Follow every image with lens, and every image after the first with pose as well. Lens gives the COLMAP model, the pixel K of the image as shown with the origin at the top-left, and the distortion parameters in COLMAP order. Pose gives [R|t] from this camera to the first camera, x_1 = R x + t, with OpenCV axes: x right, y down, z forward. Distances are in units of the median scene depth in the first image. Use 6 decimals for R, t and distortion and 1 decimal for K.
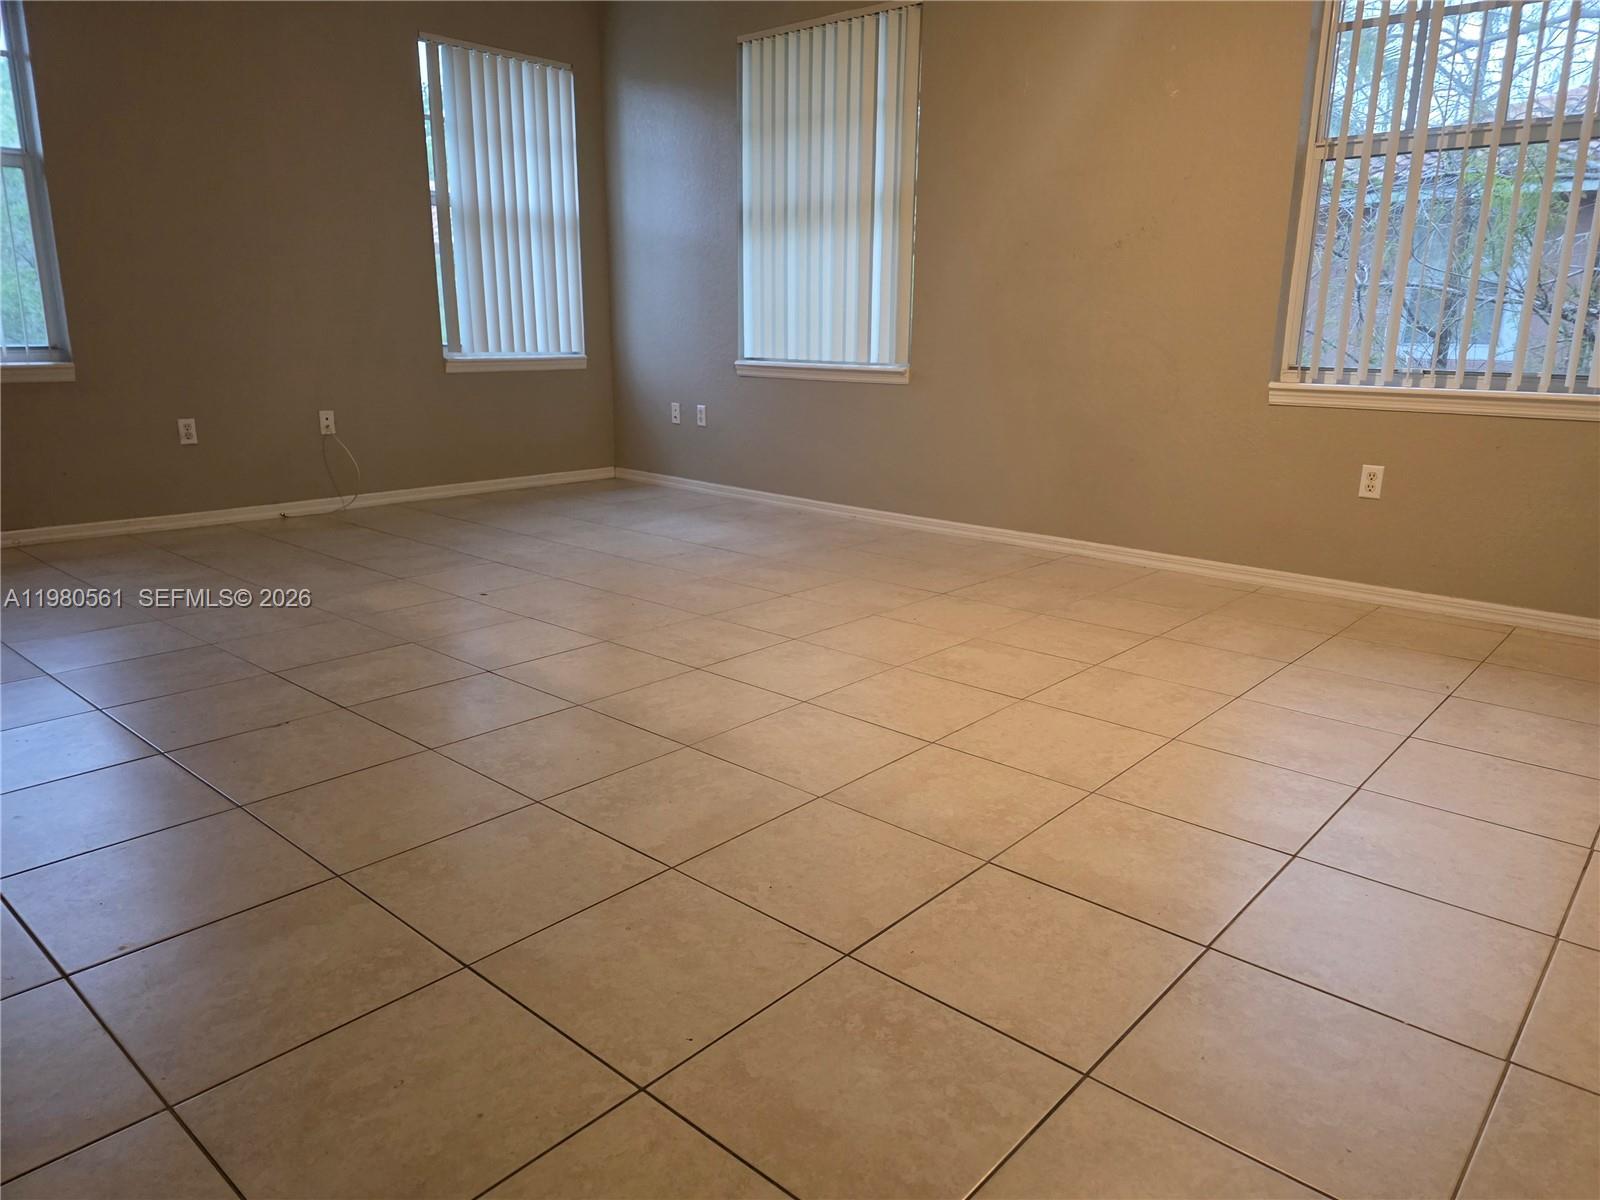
lens RADIAL K [[1070.3, 0, 816.1], [0, 1070.3, 604.4], [0, 0, 1]] dist [0.071964, -0.070542]
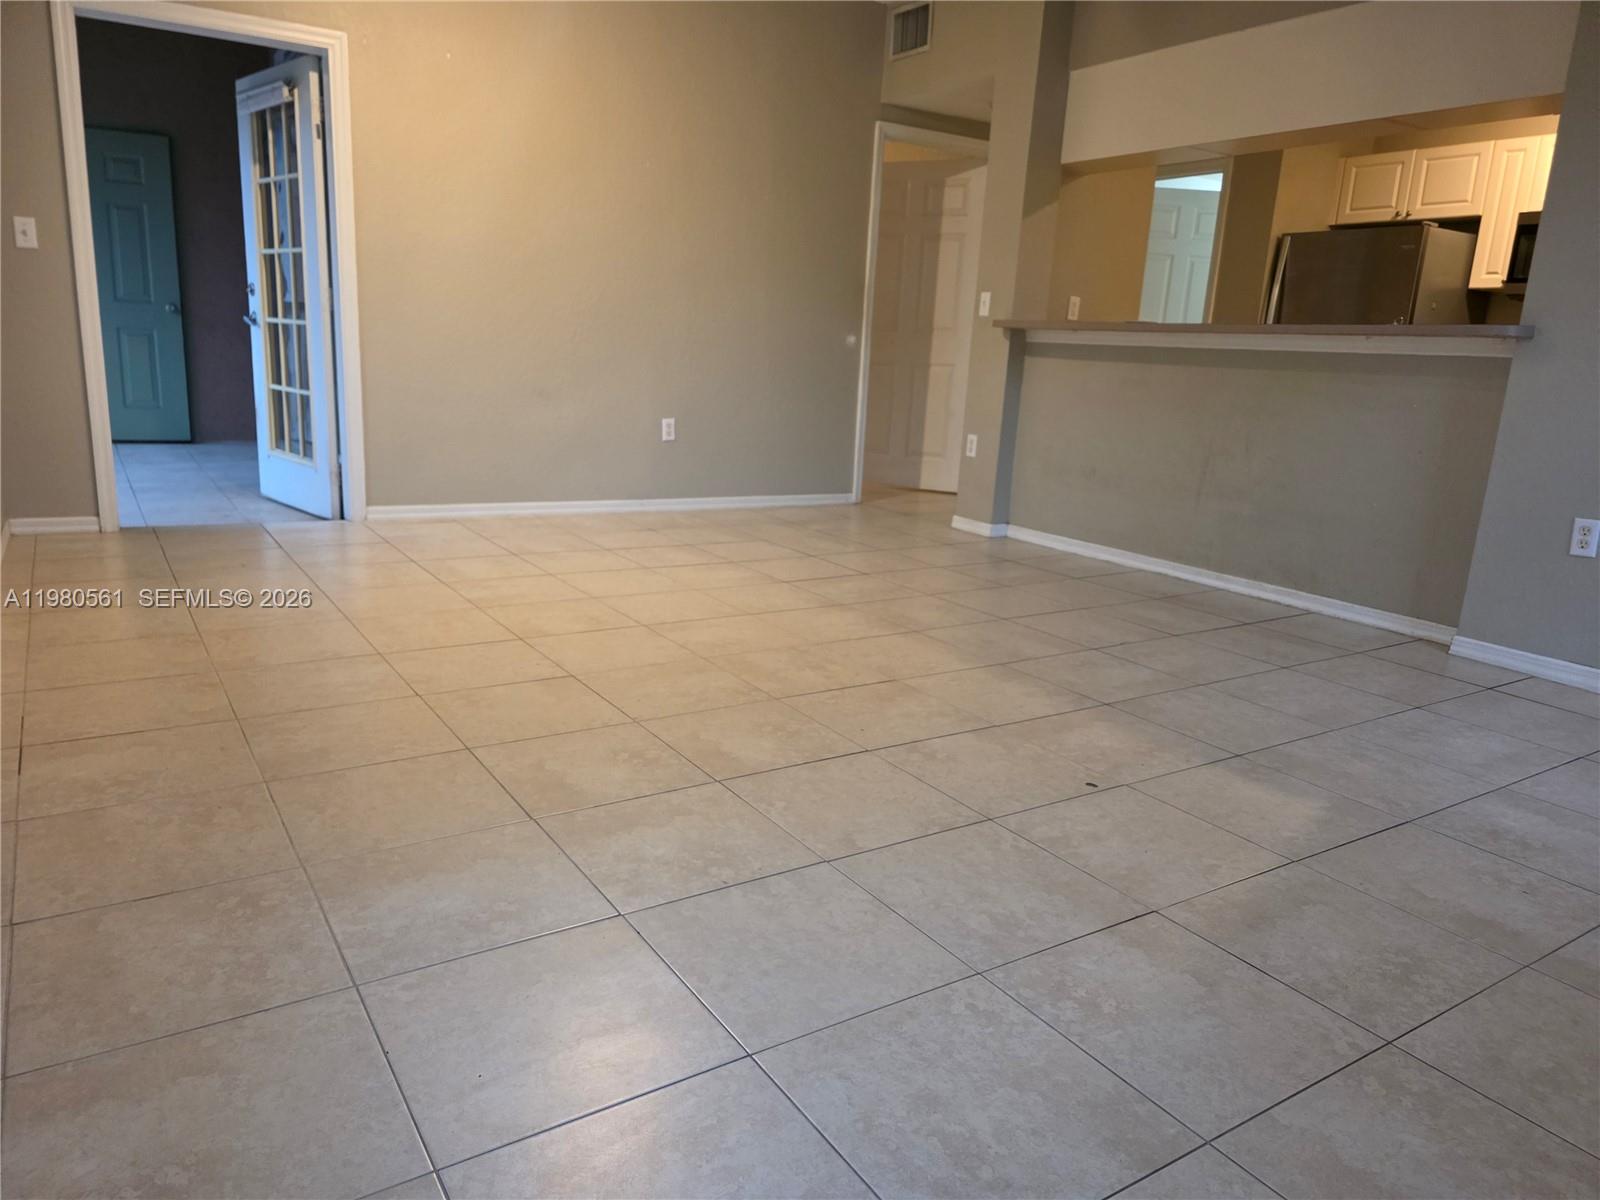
lens RADIAL K [[1070.3, 0, 797.0], [0, 1070.3, 602.2], [0, 0, 1]] dist [0.071964, -0.070542]
pose [[-0.961376, -0.122798, 0.246328, -0.291792], [0.006846, 0.884014, 0.467411, -0.404337], [-0.275155, 0.451044, -0.849028, 1.563408]]
